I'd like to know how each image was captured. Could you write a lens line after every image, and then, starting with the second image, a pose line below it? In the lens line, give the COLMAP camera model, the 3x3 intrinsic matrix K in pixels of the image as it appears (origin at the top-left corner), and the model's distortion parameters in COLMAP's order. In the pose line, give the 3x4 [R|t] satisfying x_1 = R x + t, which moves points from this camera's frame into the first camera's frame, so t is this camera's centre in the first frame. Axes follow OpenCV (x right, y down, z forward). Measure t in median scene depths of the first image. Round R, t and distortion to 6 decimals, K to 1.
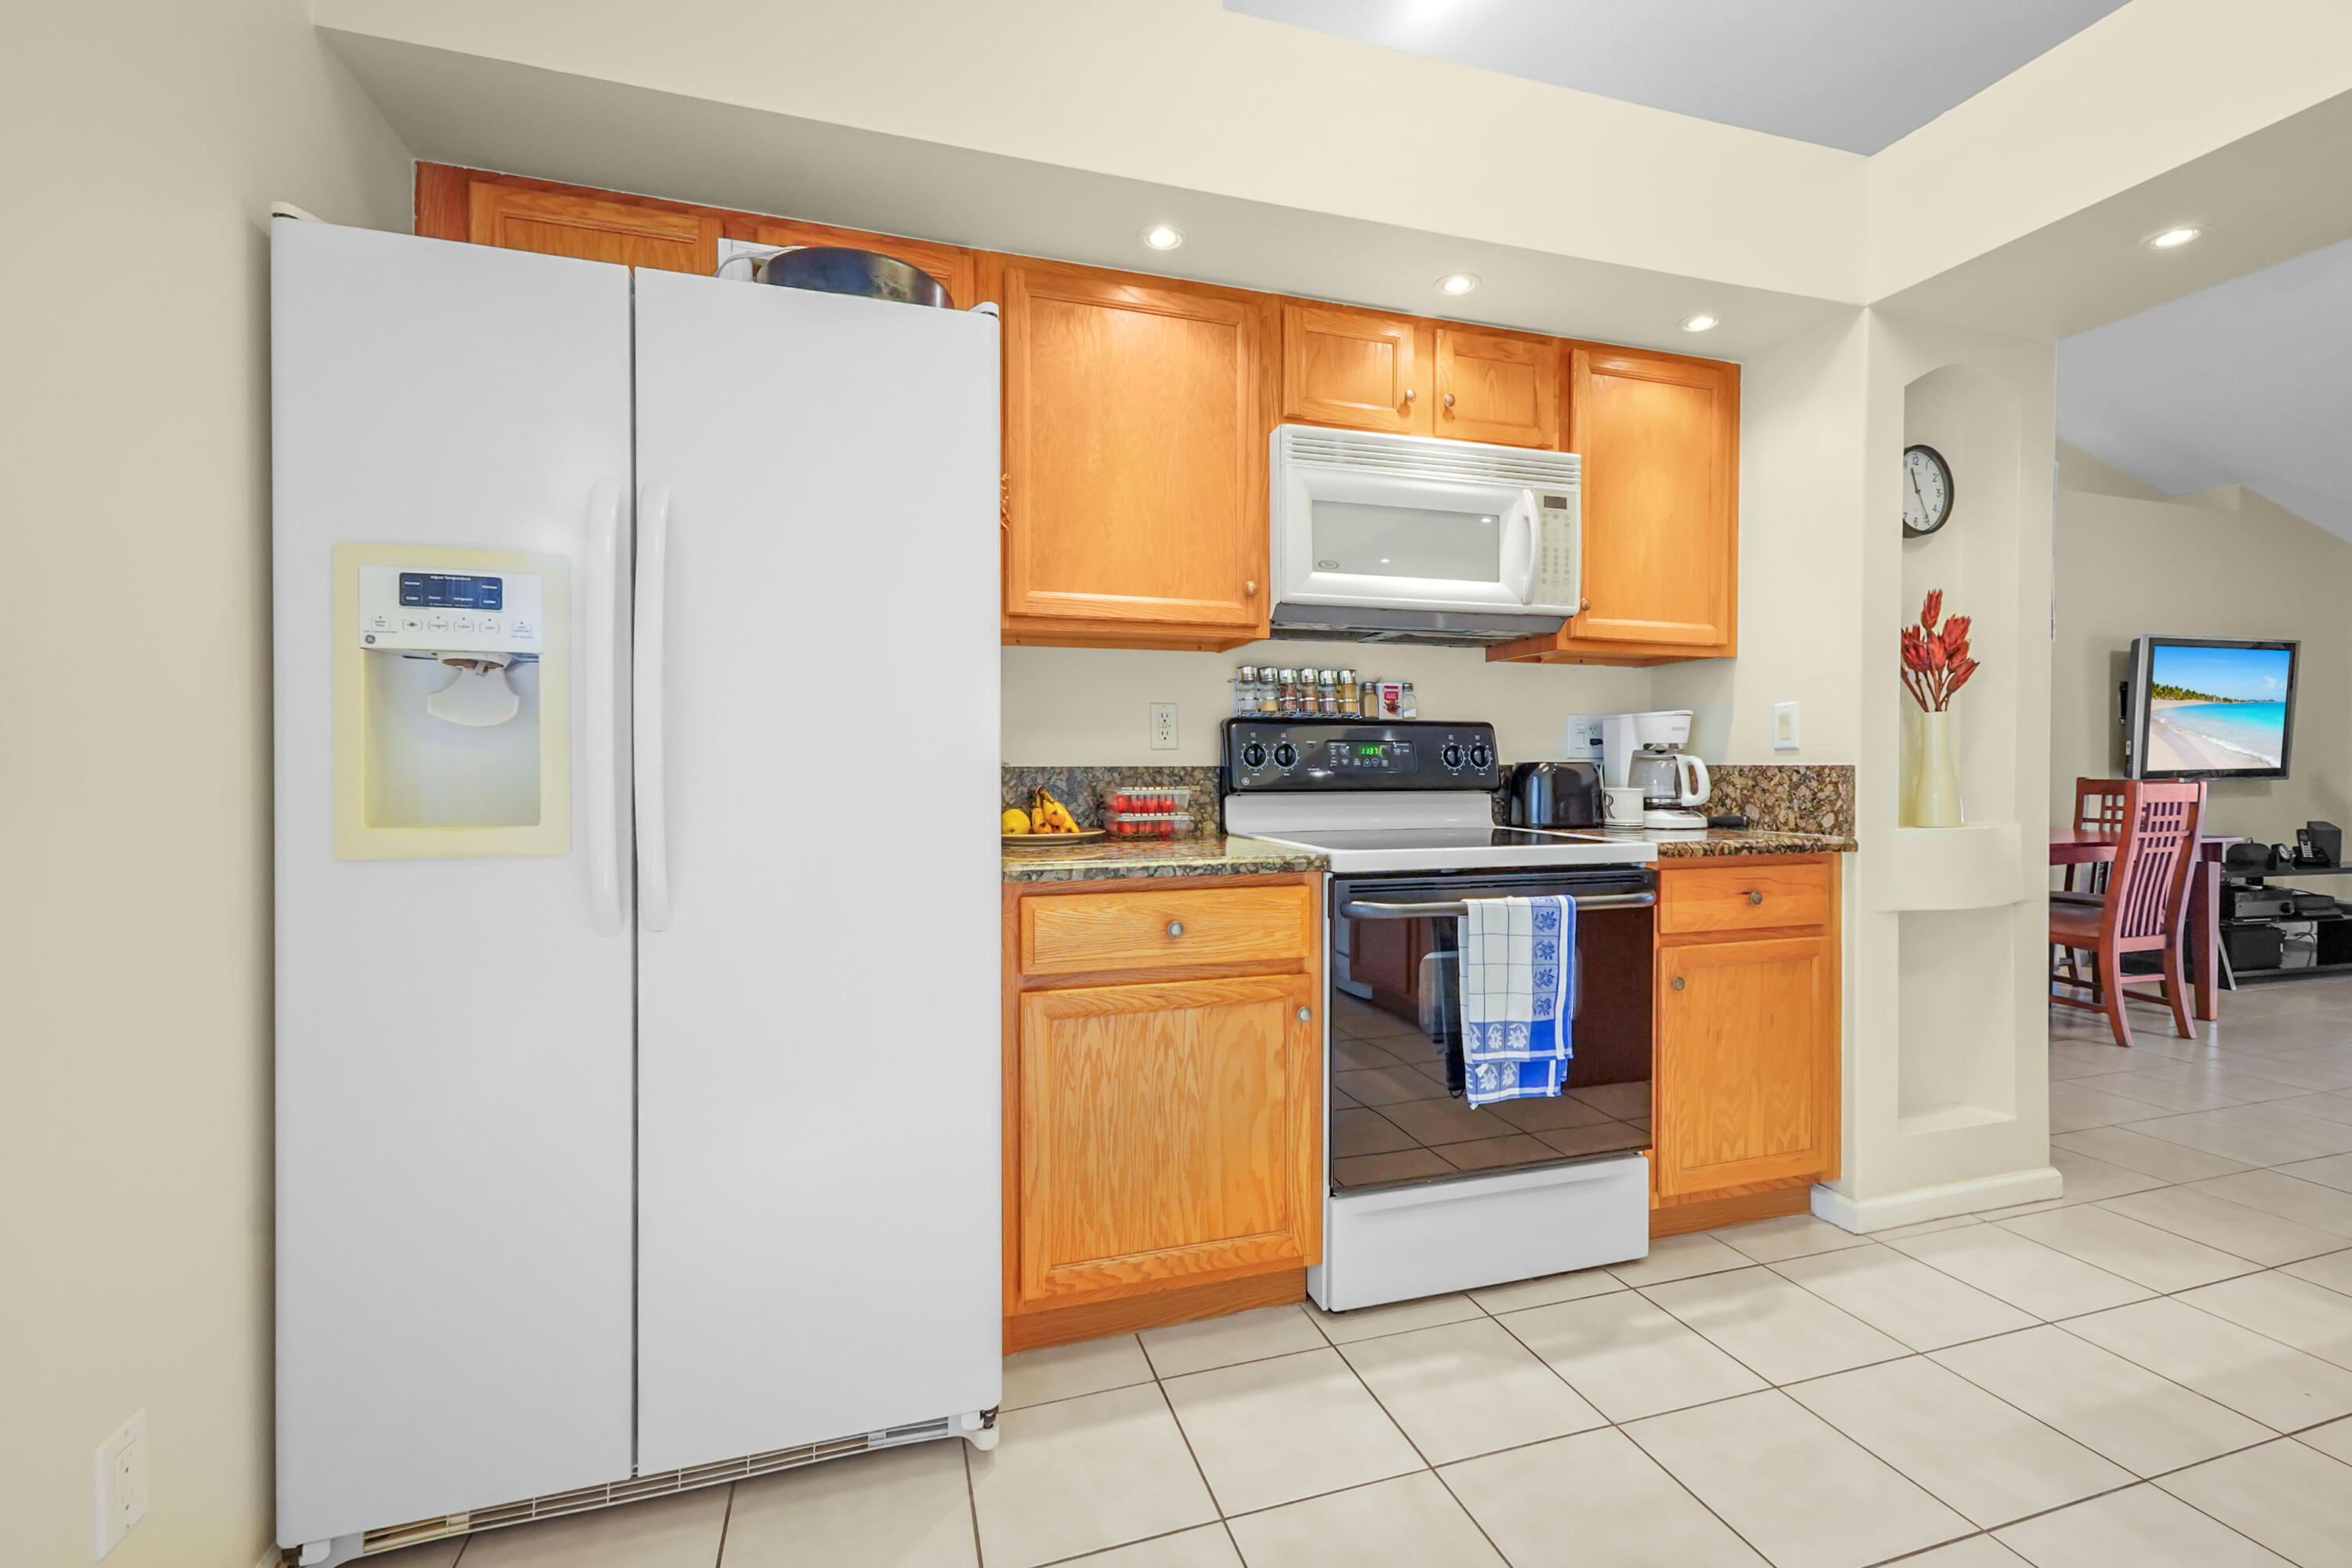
lens RADIAL K [[1020.8, 0, 1184.0], [0, 1020.8, 790.6], [0, 0, 1]] dist [0.008862, -0.000491]
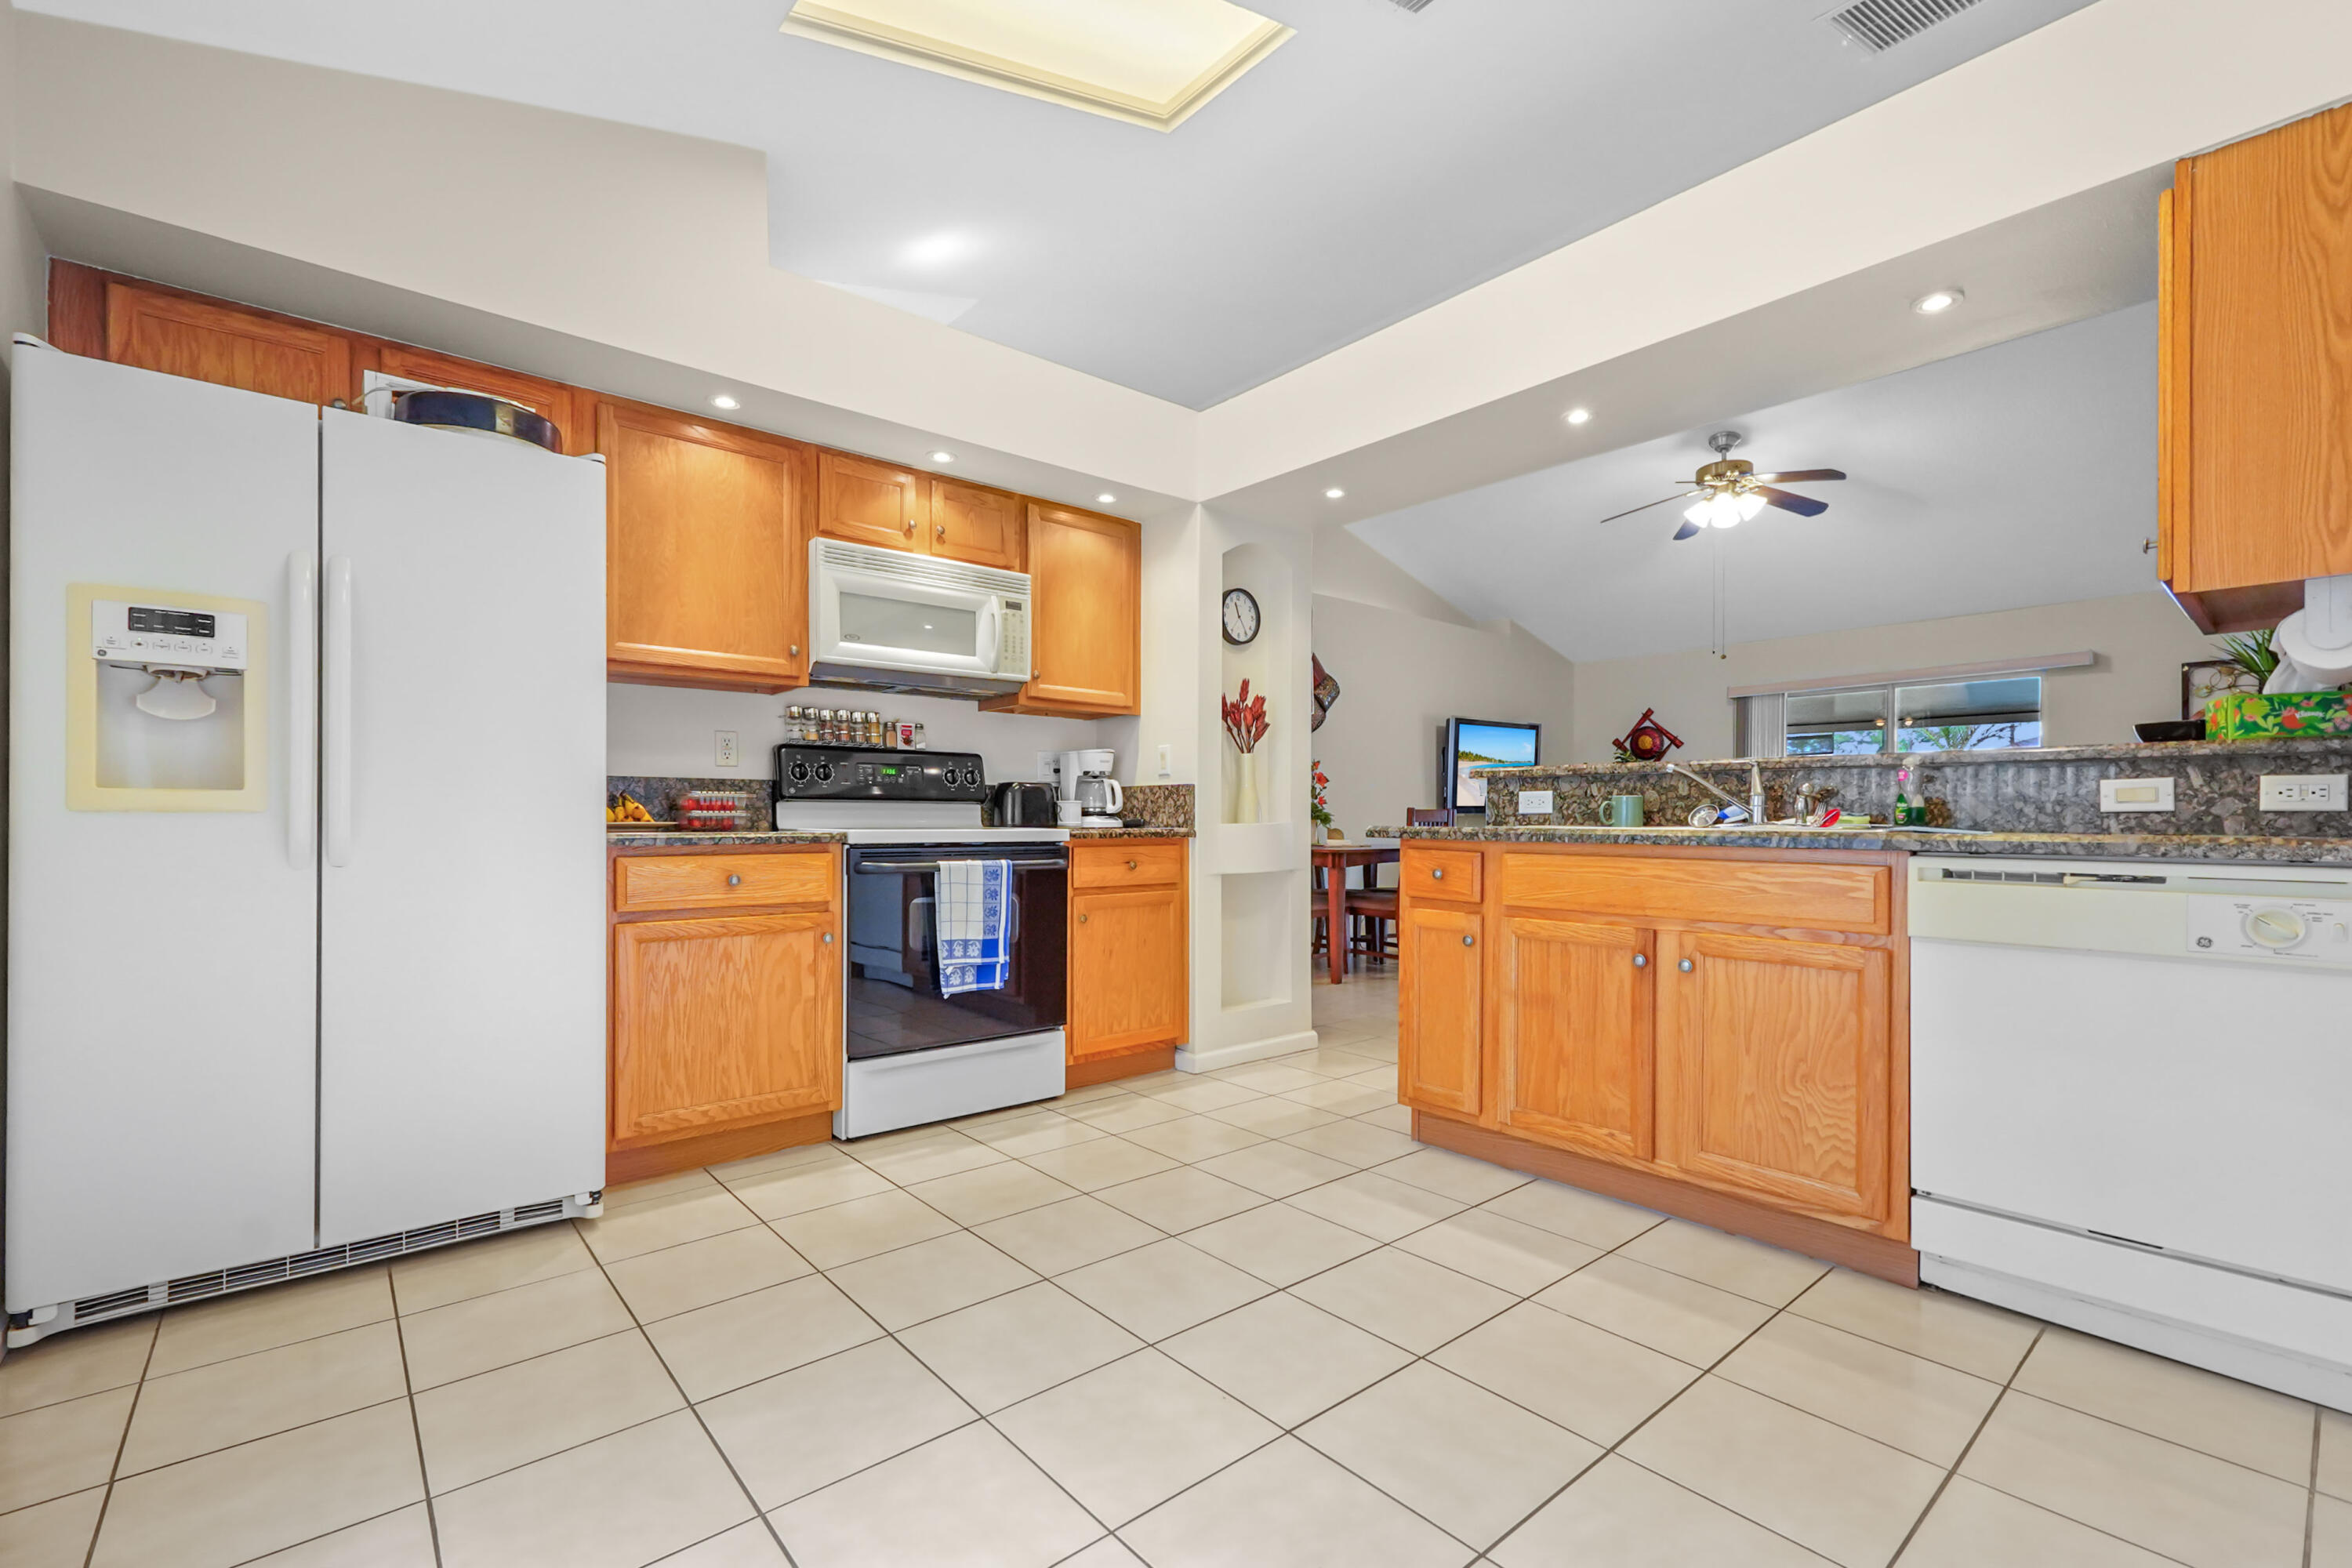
lens RADIAL K [[1020.8, 0, 1176.8], [0, 1020.8, 820.9], [0, 0, 1]] dist [0.008862, -0.000491]
pose [[0.923428, 0.001551, 0.383768, 0.012405], [0.007532, 0.999726, -0.022163, 0.074207], [-0.383697, 0.023356, 0.923164, -0.510978]]
